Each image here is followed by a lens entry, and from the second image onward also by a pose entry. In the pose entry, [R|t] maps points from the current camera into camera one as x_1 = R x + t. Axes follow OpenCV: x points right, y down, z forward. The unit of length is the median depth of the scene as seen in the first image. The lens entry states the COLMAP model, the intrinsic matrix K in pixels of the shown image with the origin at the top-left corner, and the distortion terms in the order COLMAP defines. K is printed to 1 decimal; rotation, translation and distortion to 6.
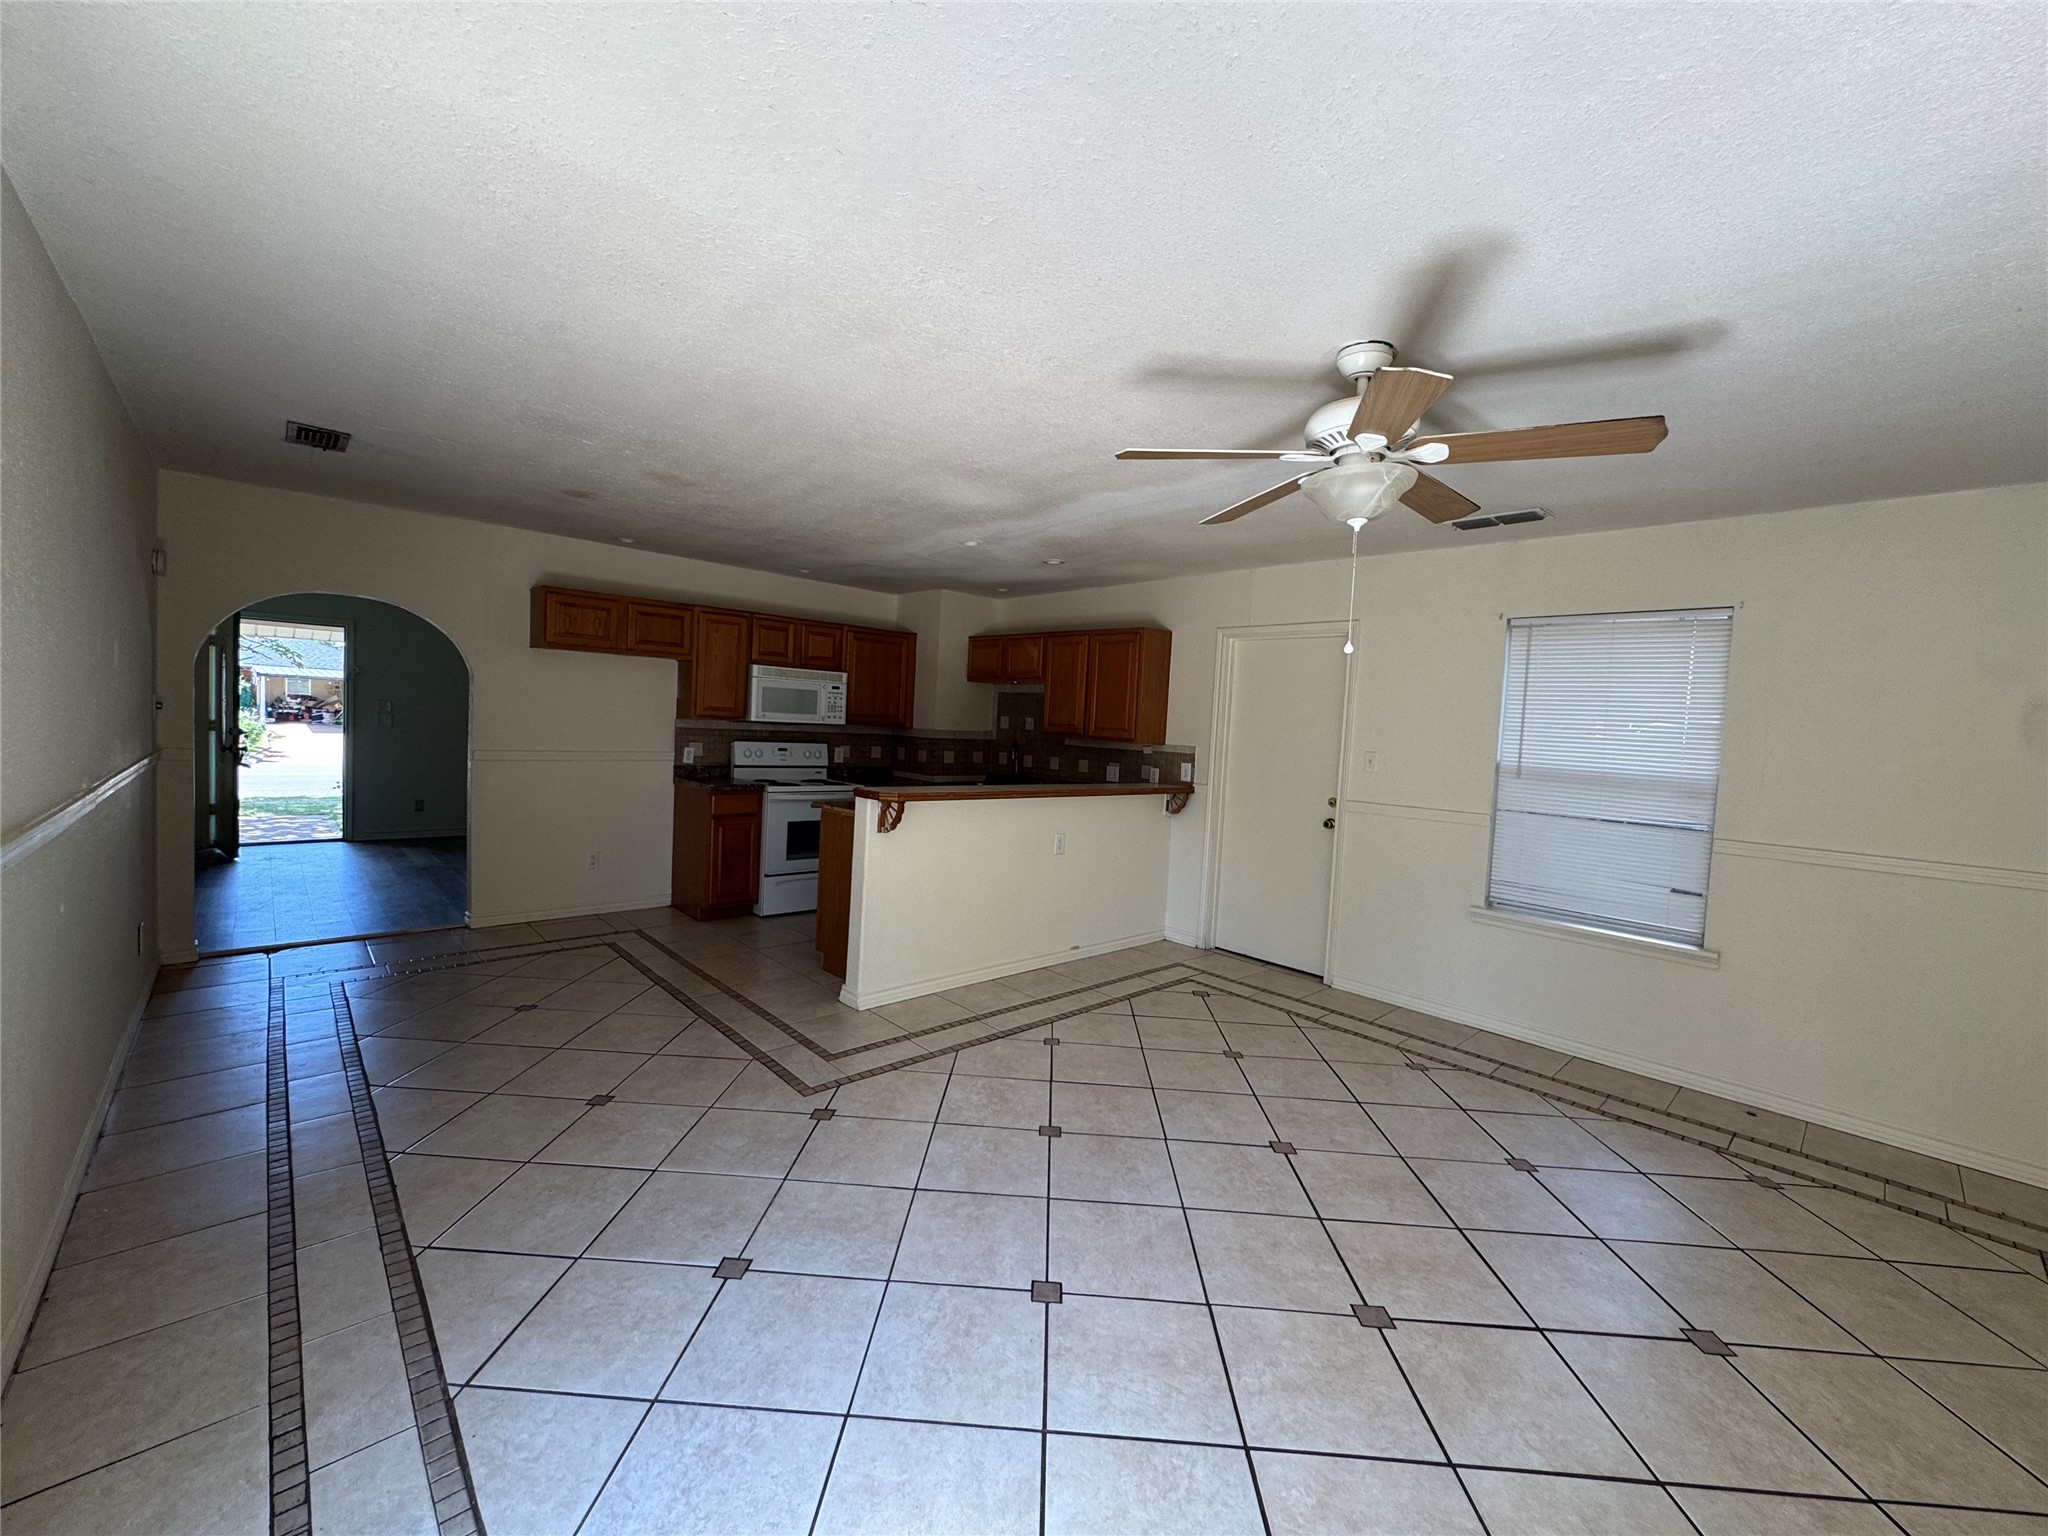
lens RADIAL K [[818.1, 0, 1023.2], [0, 818.1, 765.5], [0, 0, 1]] dist [-0.007659, 0.002260]
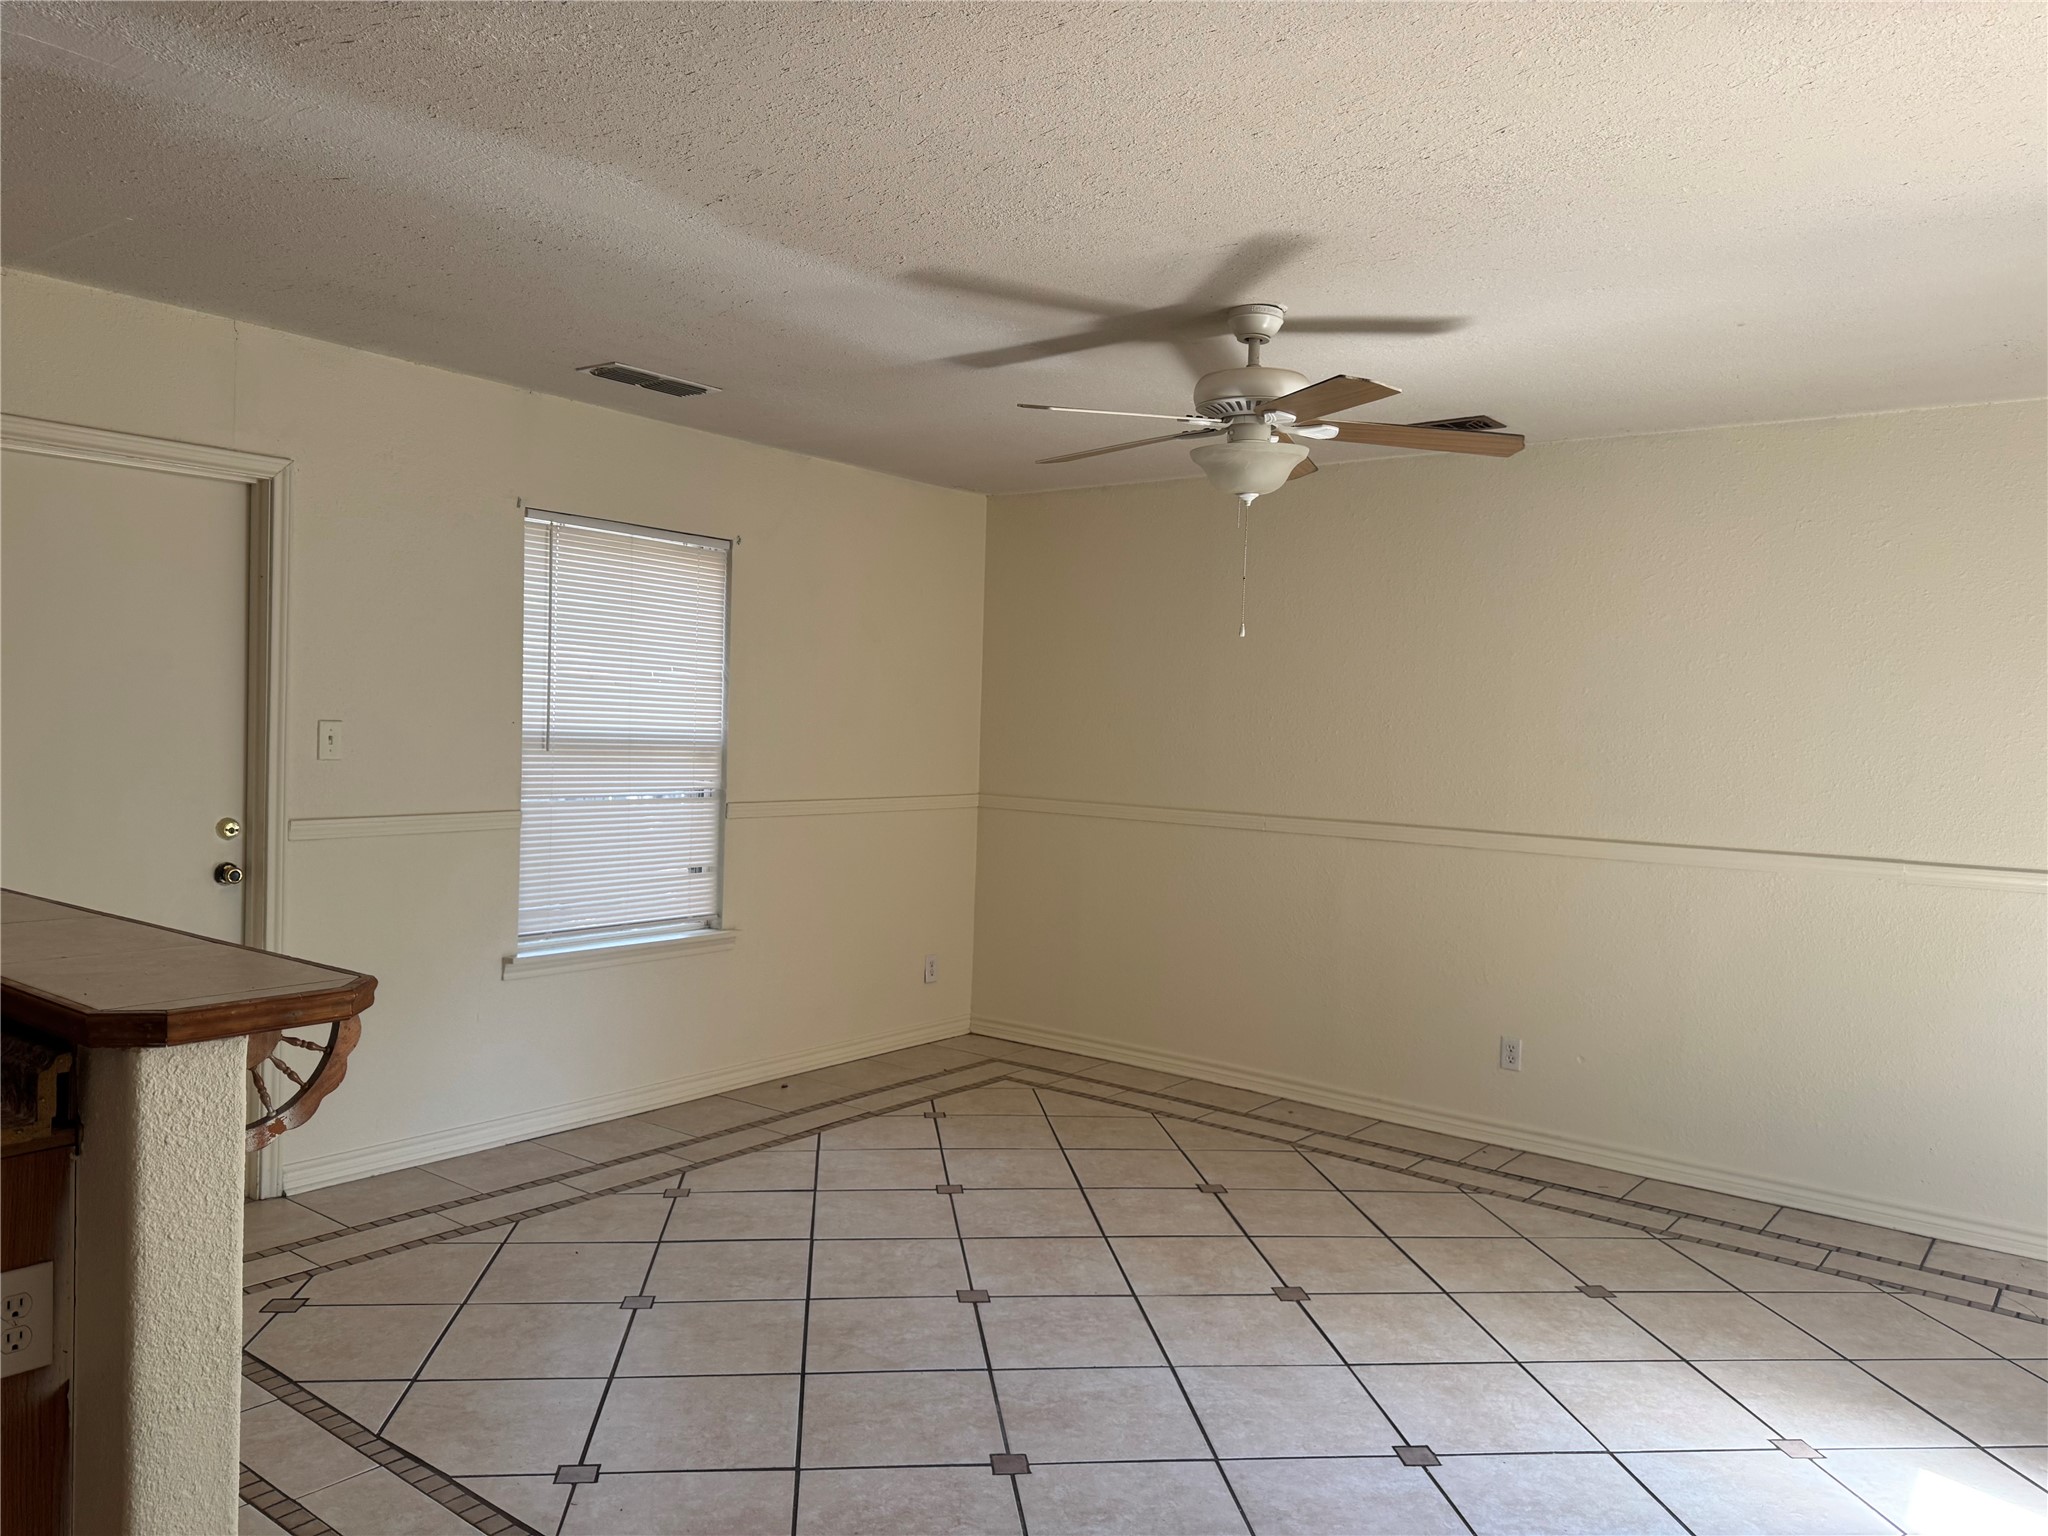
lens RADIAL K [[1432.1, 0, 1006.8], [0, 1432.1, 753.1], [0, 0, 1]] dist [0.023320, -0.020551]
pose [[-0.150776, -0.076716, 0.985587, -0.466509], [0.013542, 0.996730, 0.079655, -0.054003], [-0.988475, 0.025357, -0.149244, 0.606415]]
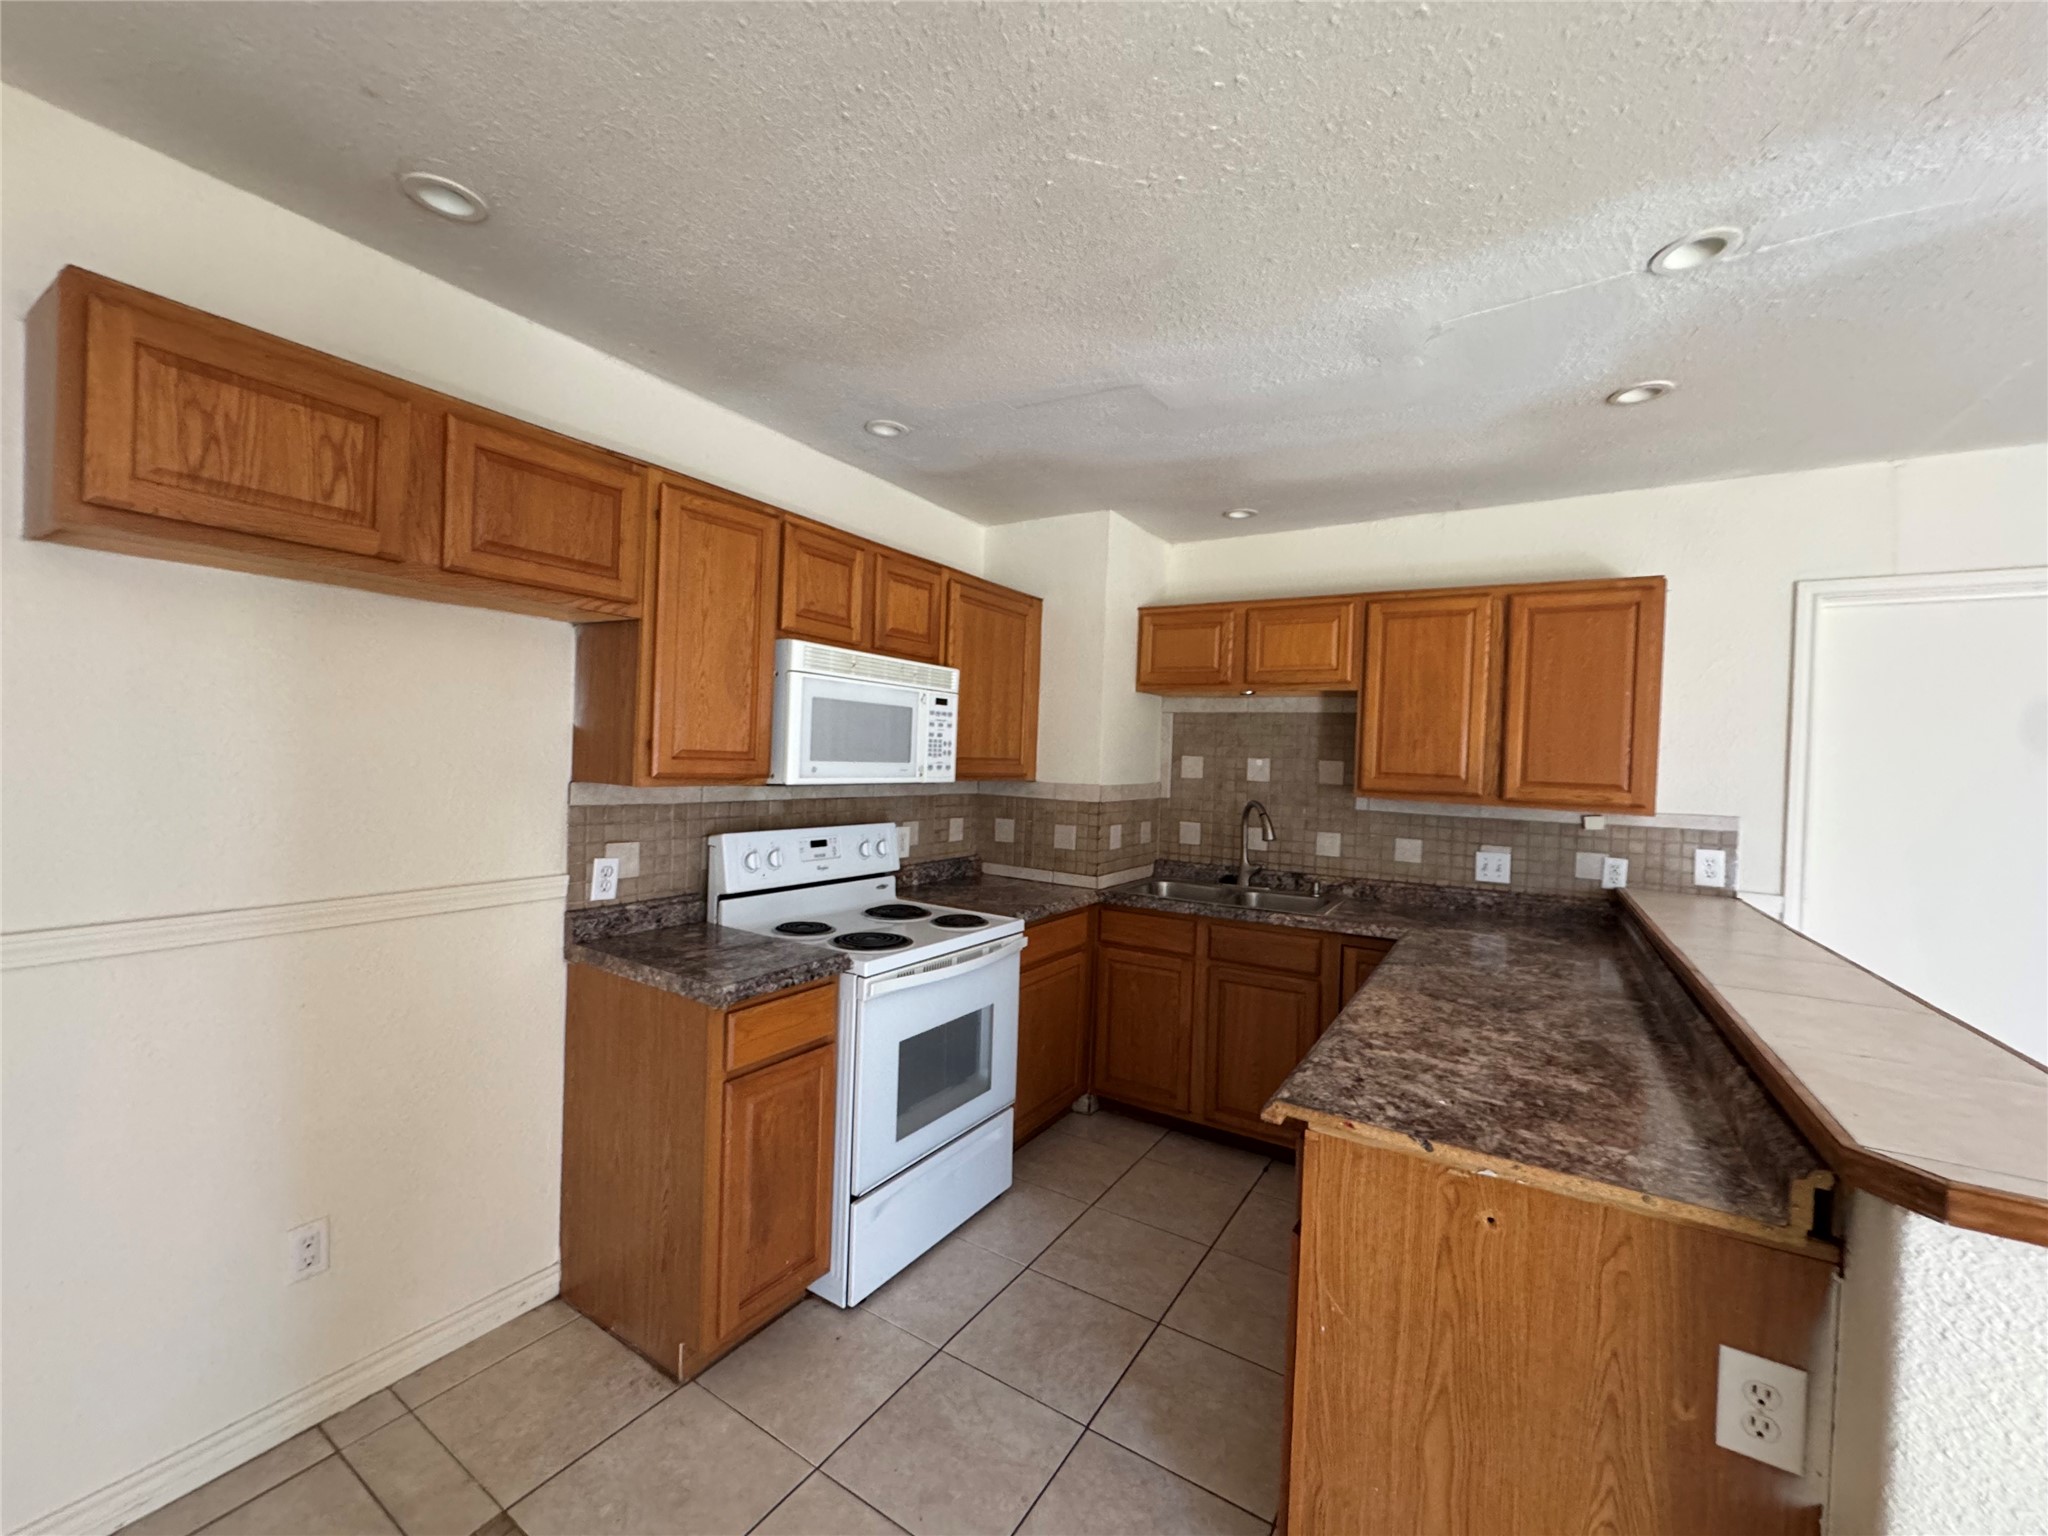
lens RADIAL K [[818.1, 0, 1022.1], [0, 818.1, 768.0], [0, 0, 1]] dist [-0.007659, 0.002260]
pose [[0.967796, -0.018829, 0.251031, -0.342941], [0.025704, 0.999378, -0.024134, -0.053287], [-0.250420, 0.029809, 0.967678, 0.635001]]
